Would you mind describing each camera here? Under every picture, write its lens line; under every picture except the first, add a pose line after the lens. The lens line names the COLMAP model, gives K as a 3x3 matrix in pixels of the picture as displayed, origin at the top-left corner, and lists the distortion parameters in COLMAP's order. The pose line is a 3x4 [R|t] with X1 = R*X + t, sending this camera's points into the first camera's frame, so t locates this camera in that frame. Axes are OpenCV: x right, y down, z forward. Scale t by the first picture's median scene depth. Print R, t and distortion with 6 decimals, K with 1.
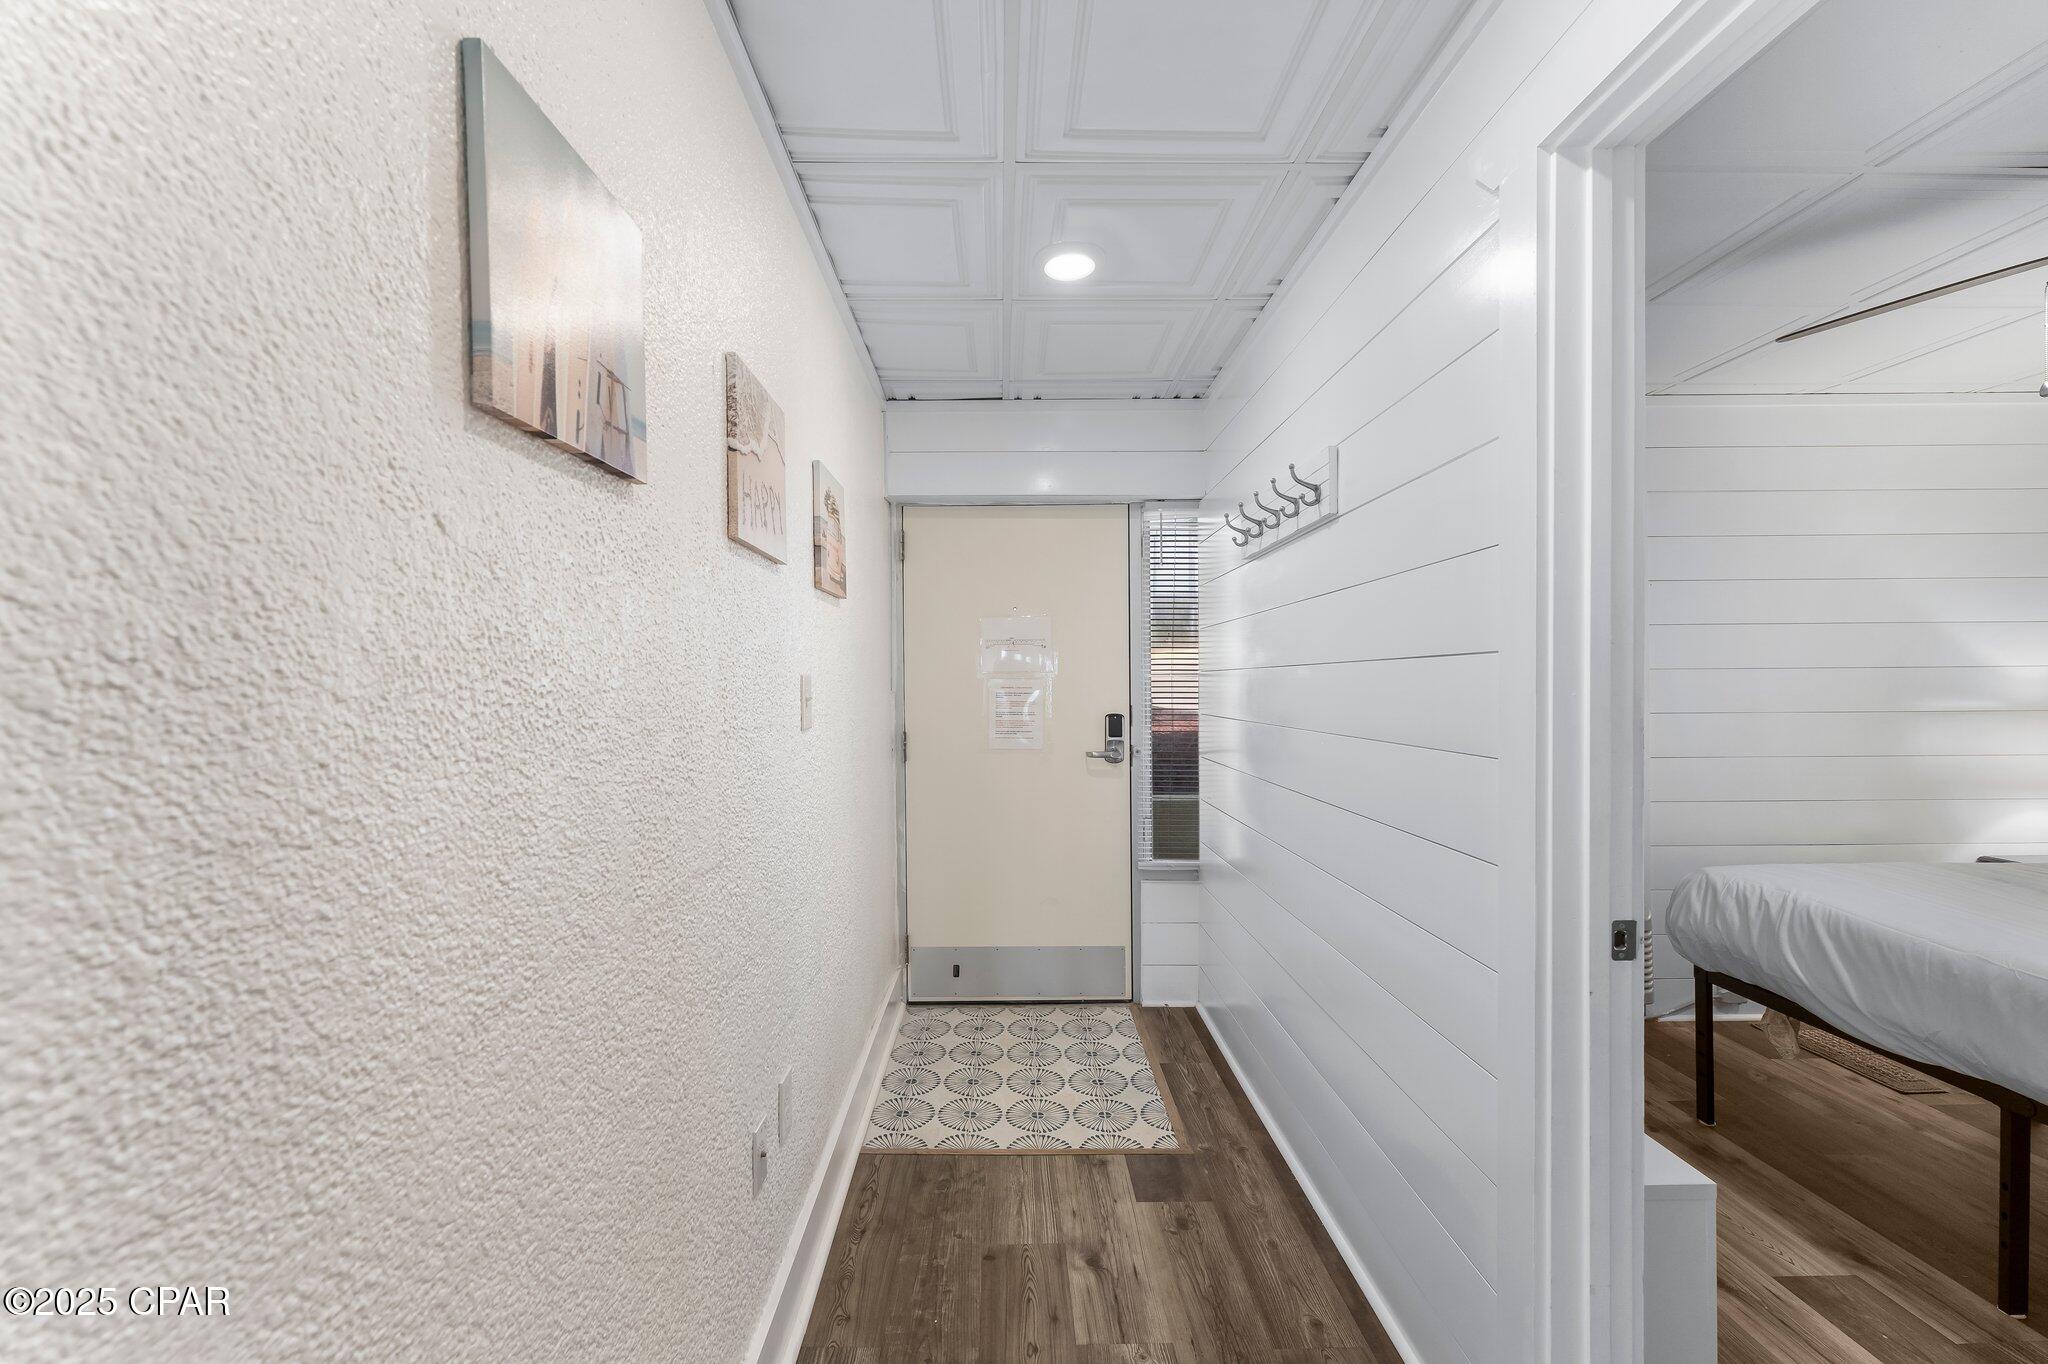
lens RADIAL K [[830.4, 0, 1016.3], [0, 830.4, 690.5], [0, 0, 1]] dist [0.003754, 0.000629]
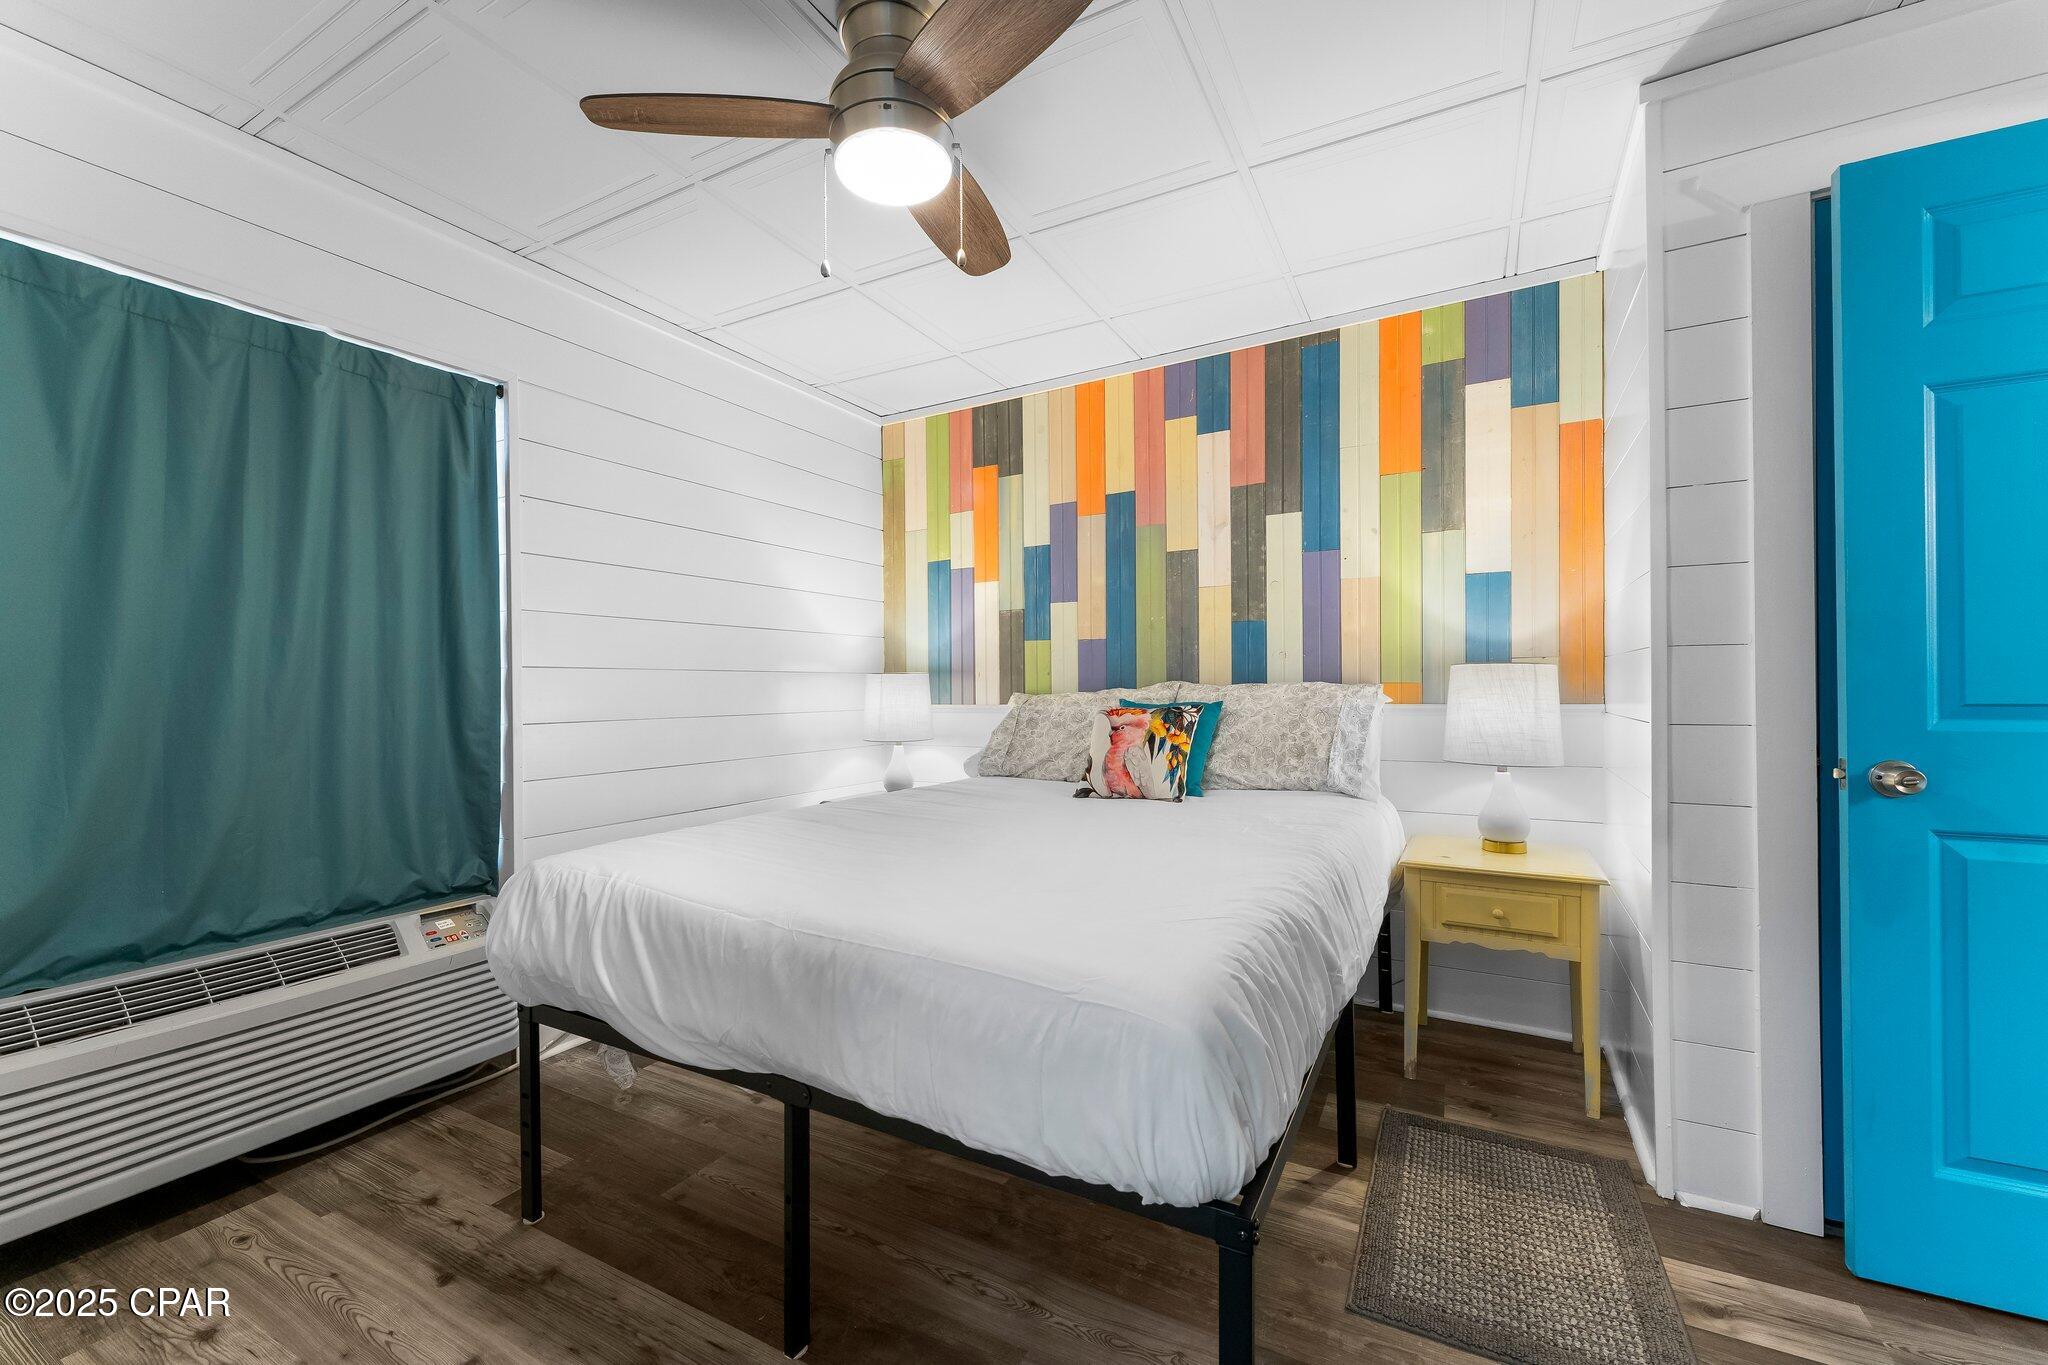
lens RADIAL K [[830.4, 0, 1026.4], [0, 830.4, 682.2], [0, 0, 1]] dist [0.003754, 0.000629]
pose [[0.488842, 0.006357, 0.872349, 0.447306], [0.009352, 0.999878, -0.012527, 0.078963], [-0.872322, 0.014282, 0.488723, 0.301873]]
